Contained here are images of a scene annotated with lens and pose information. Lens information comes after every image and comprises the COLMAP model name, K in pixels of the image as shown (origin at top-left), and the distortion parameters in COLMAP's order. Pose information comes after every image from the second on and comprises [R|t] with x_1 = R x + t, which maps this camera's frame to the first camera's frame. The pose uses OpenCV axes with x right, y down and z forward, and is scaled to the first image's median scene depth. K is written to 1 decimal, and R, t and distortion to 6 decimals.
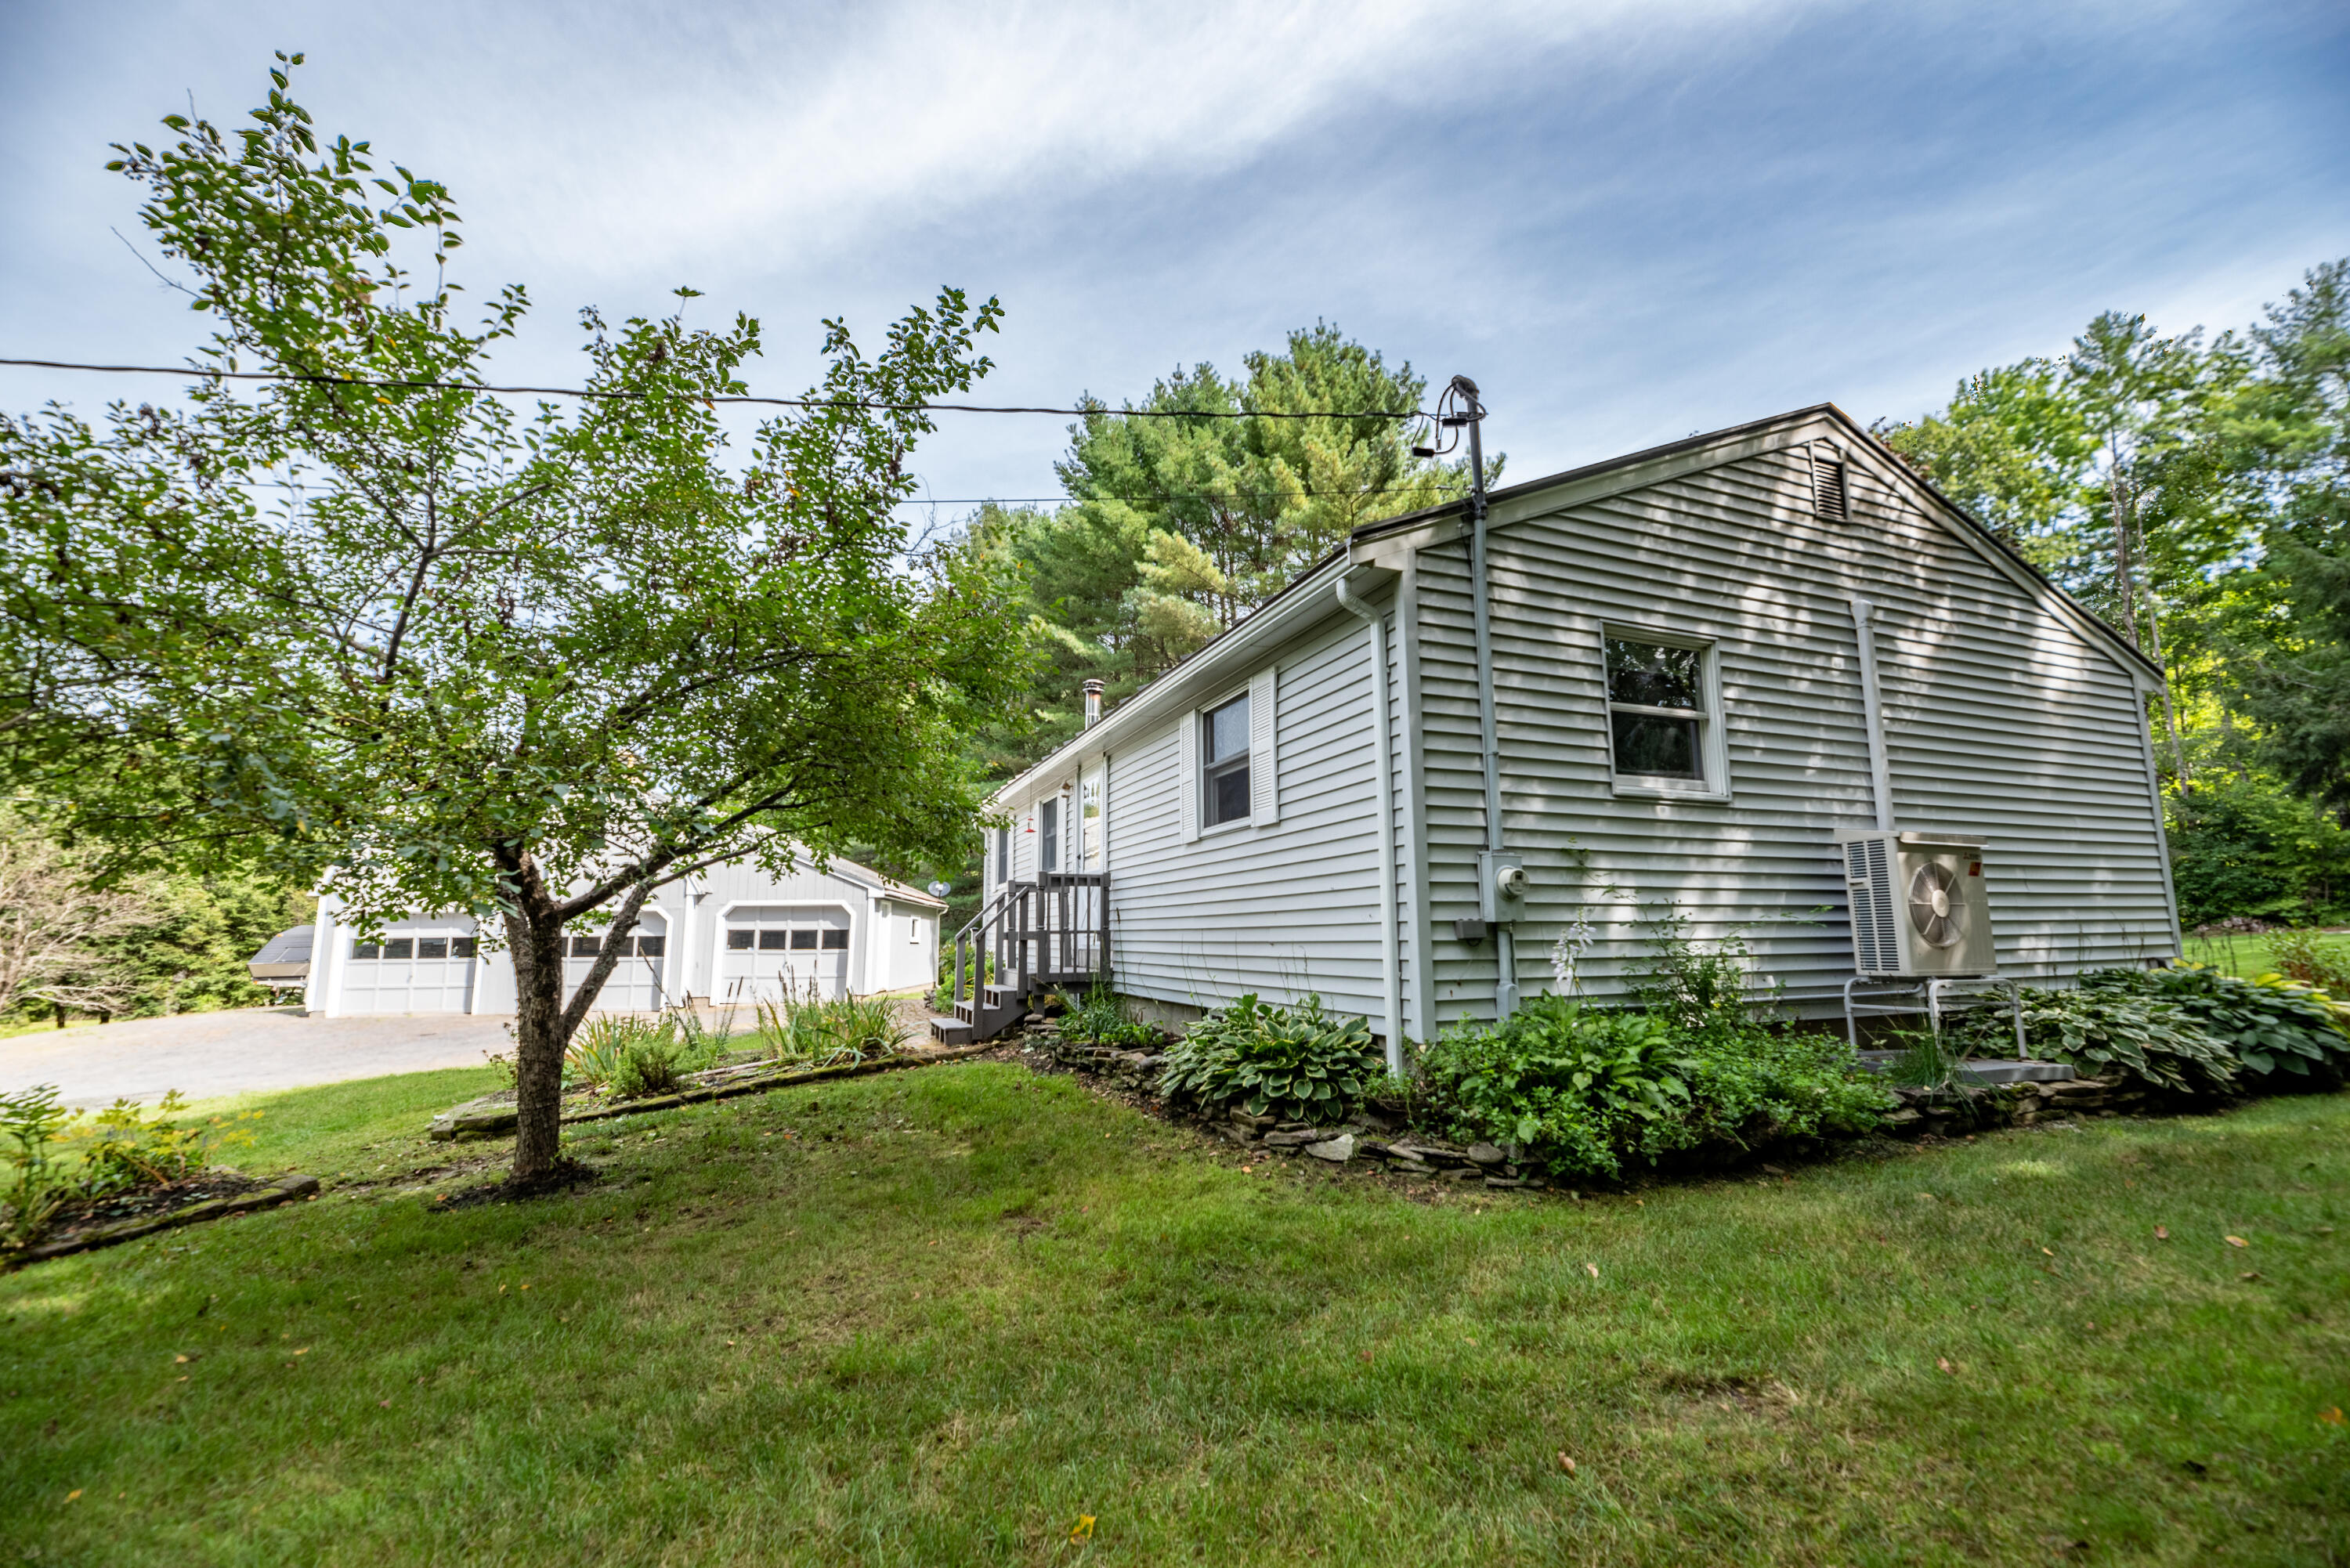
lens RADIAL K [[950.3, 0, 1175.9], [0, 950.3, 790.8], [0, 0, 1]] dist [-0.010574, 0.000458]
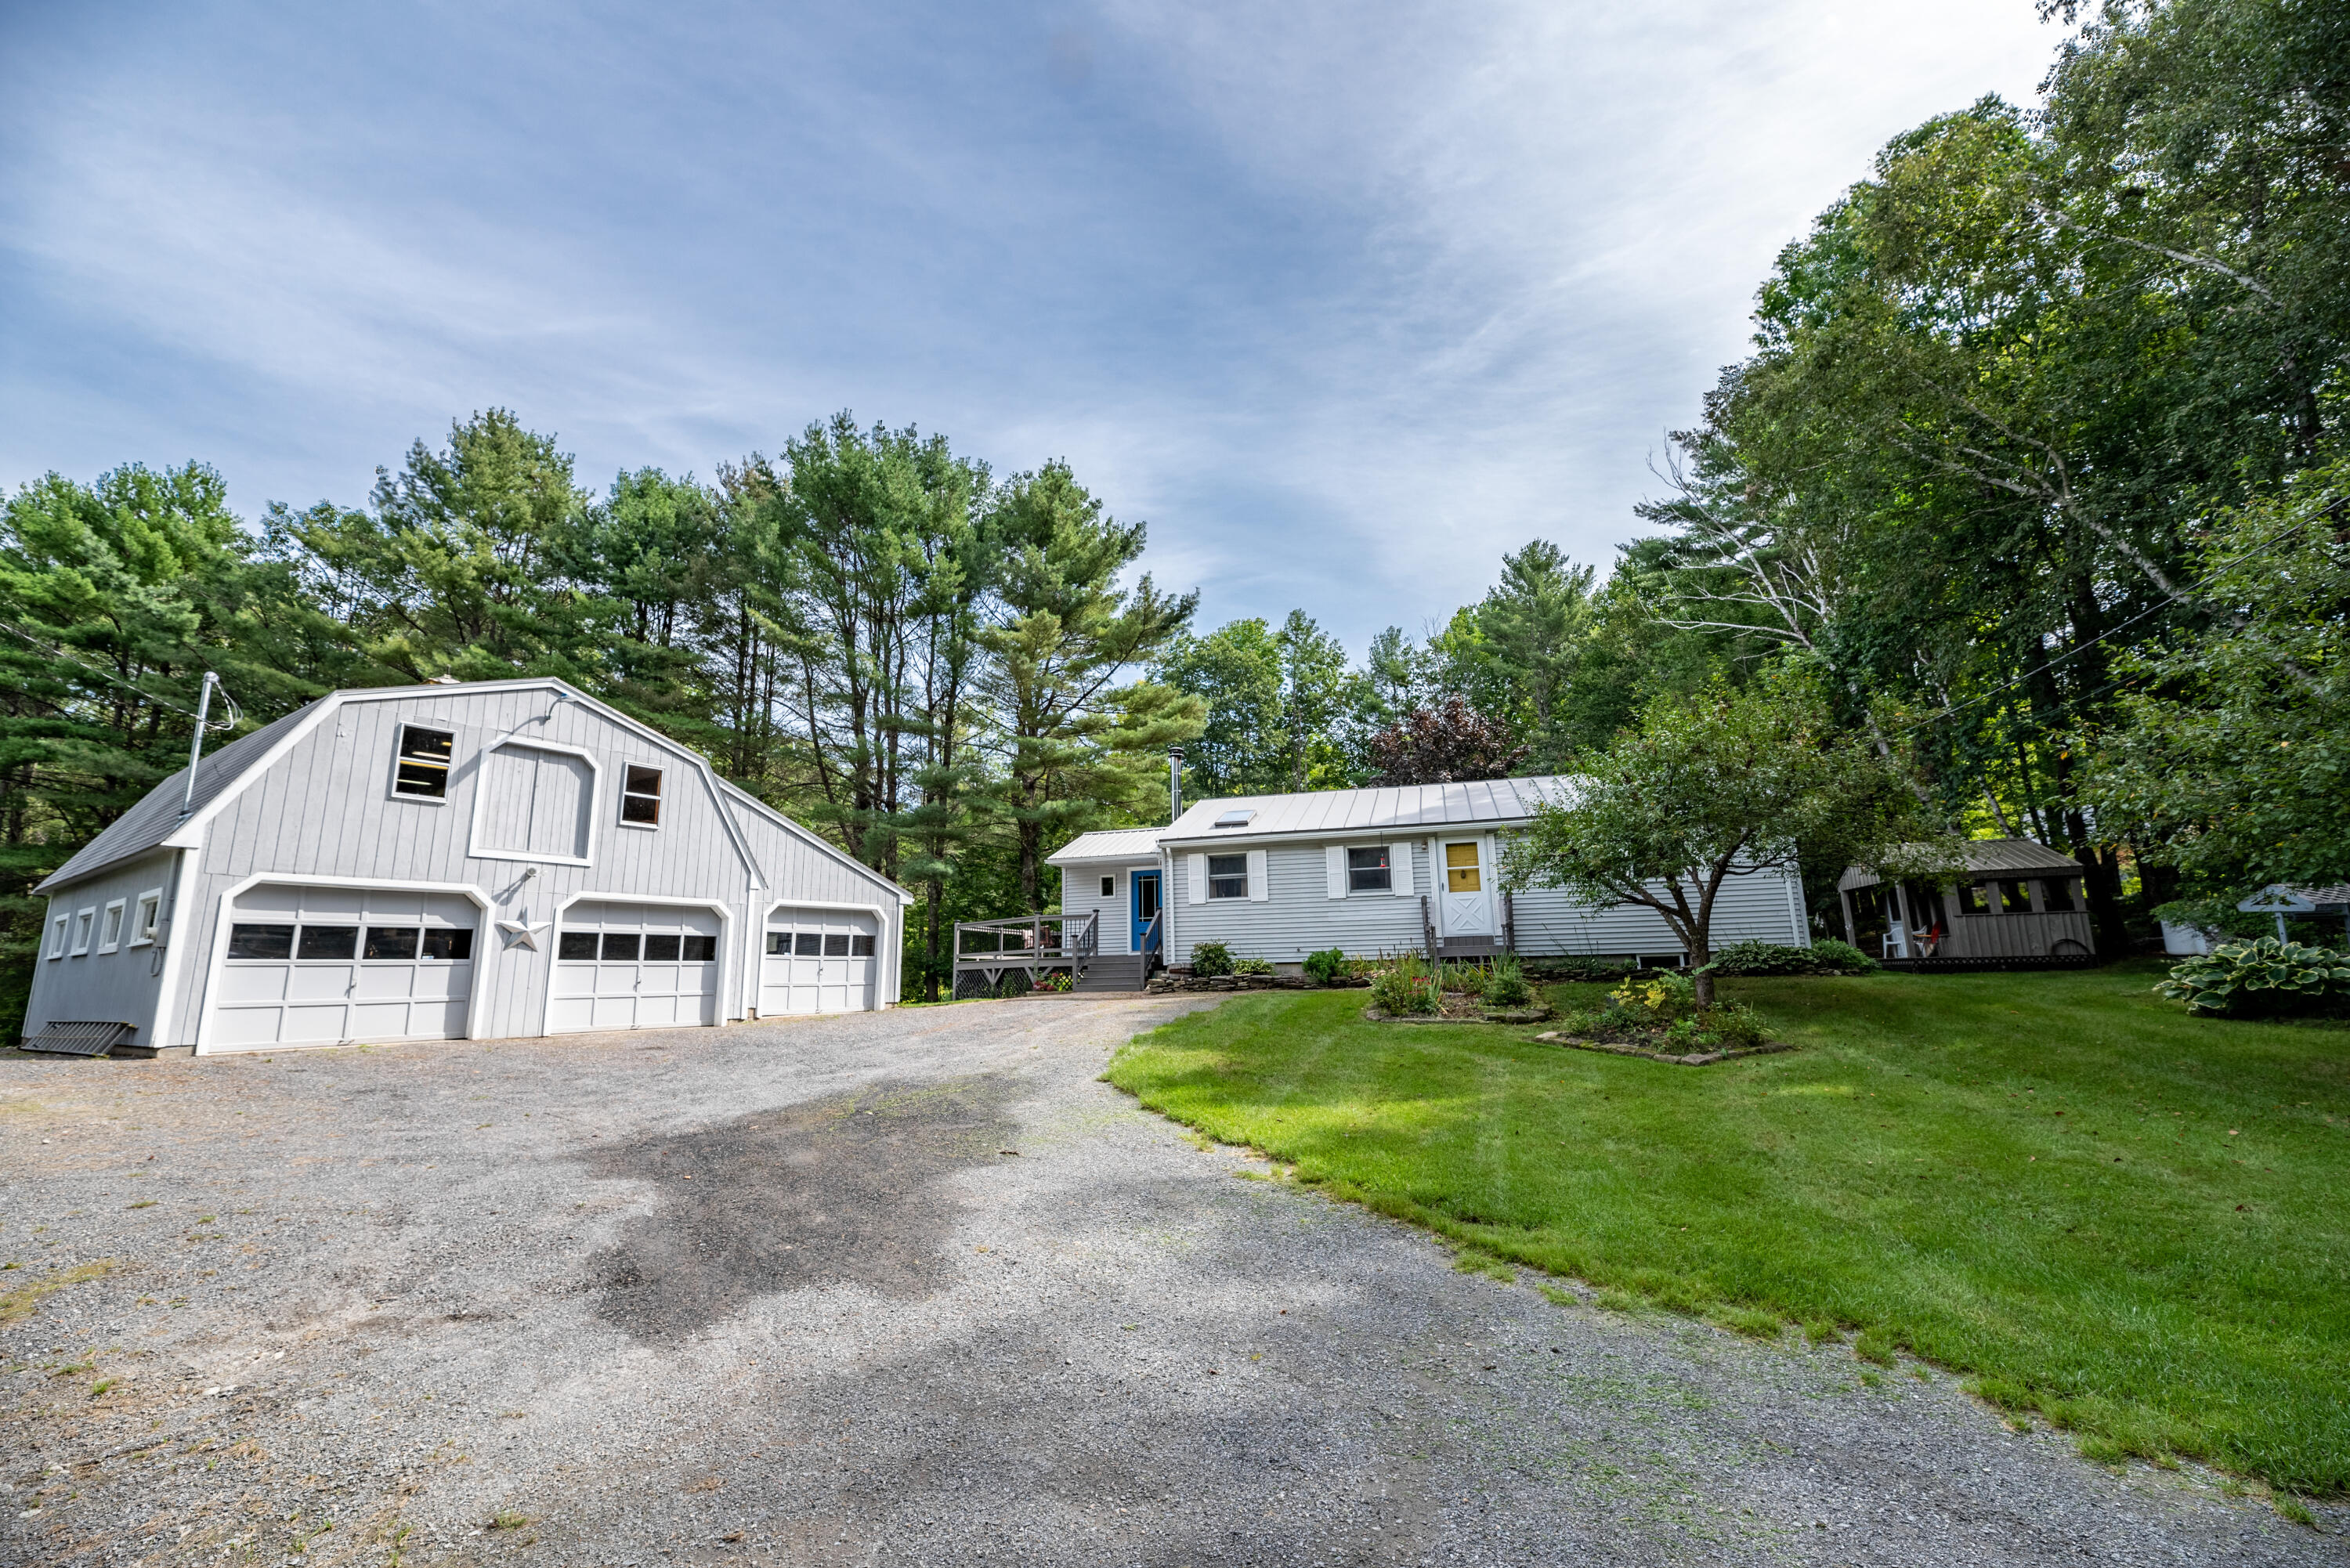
lens RADIAL K [[950.3, 0, 1174.1], [0, 950.3, 777.1], [0, 0, 1]] dist [-0.010574, 0.000458]
pose [[0.601394, 0.163160, 0.782115, -0.965374], [-0.125738, 0.986055, -0.109021, 0.051723], [-0.788996, -0.032777, 0.613523, 0.149124]]
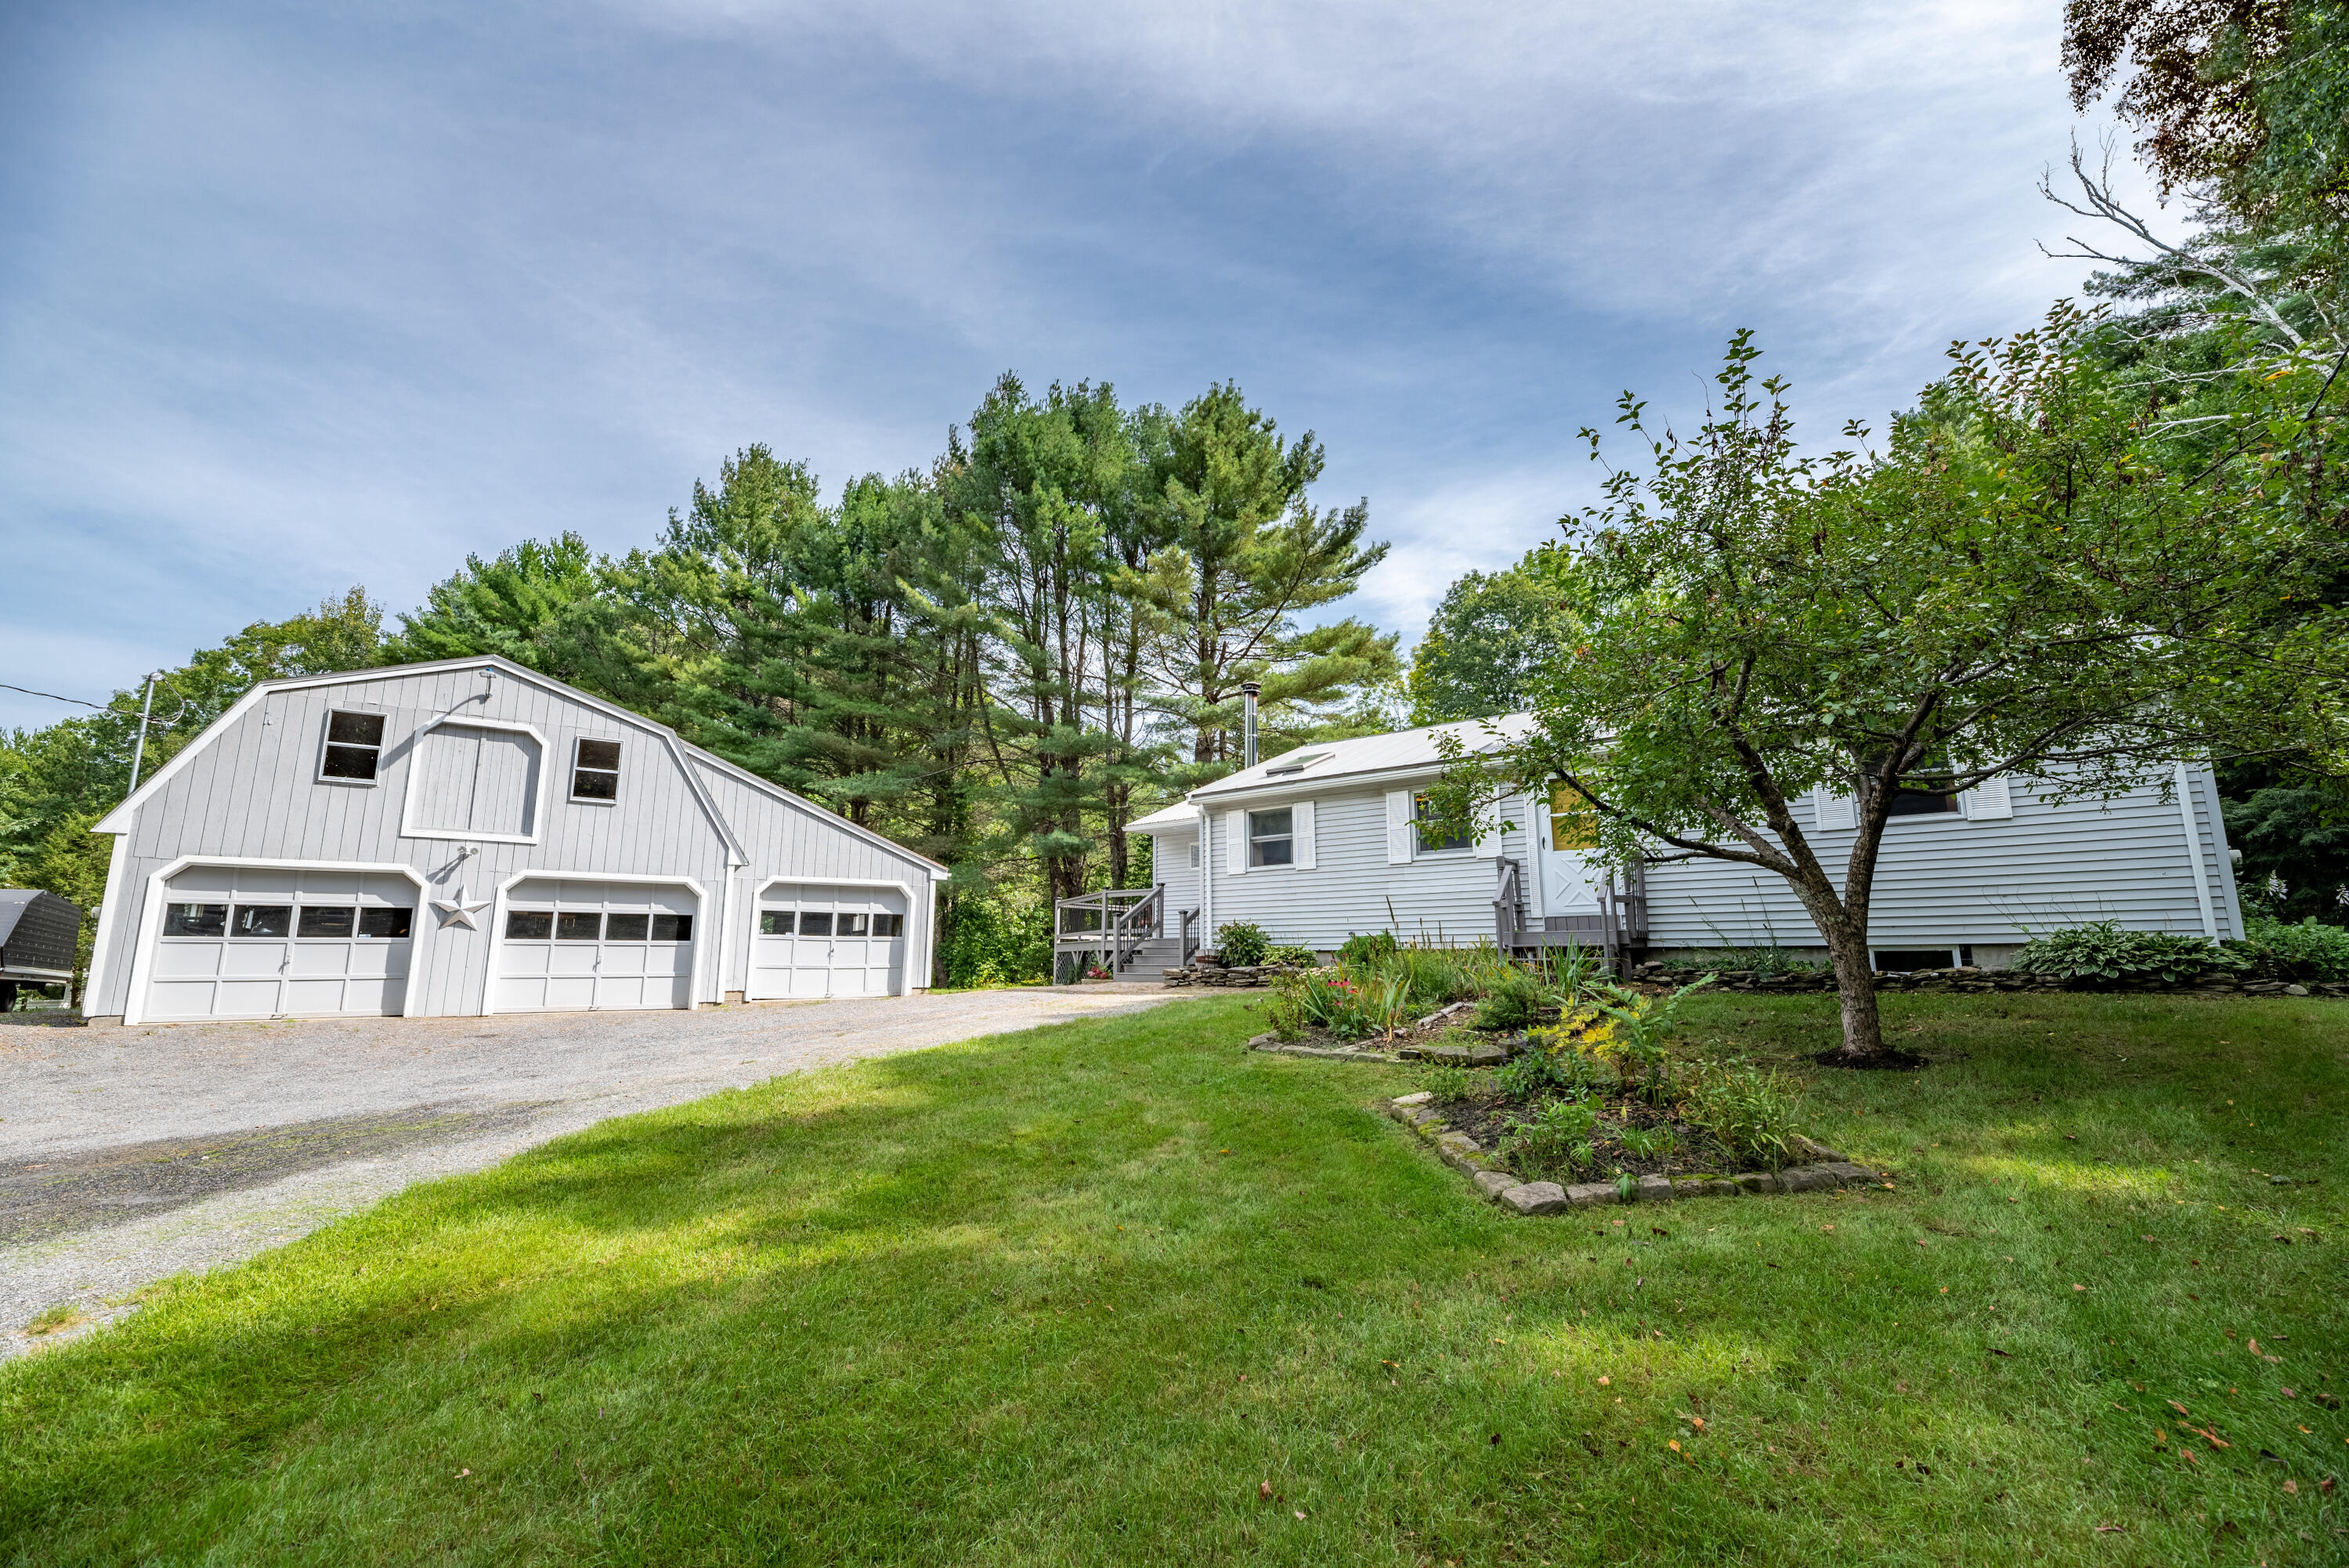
lens RADIAL K [[949.9, 0, 1178.8], [0, 949.9, 789.1], [0, 0, 1]] dist [-0.010574, 0.000458]
pose [[0.858634, 0.098917, 0.502954, -0.588406], [-0.095982, 0.994875, -0.031806, 0.030683], [-0.503523, -0.020965, 0.863728, 0.087719]]
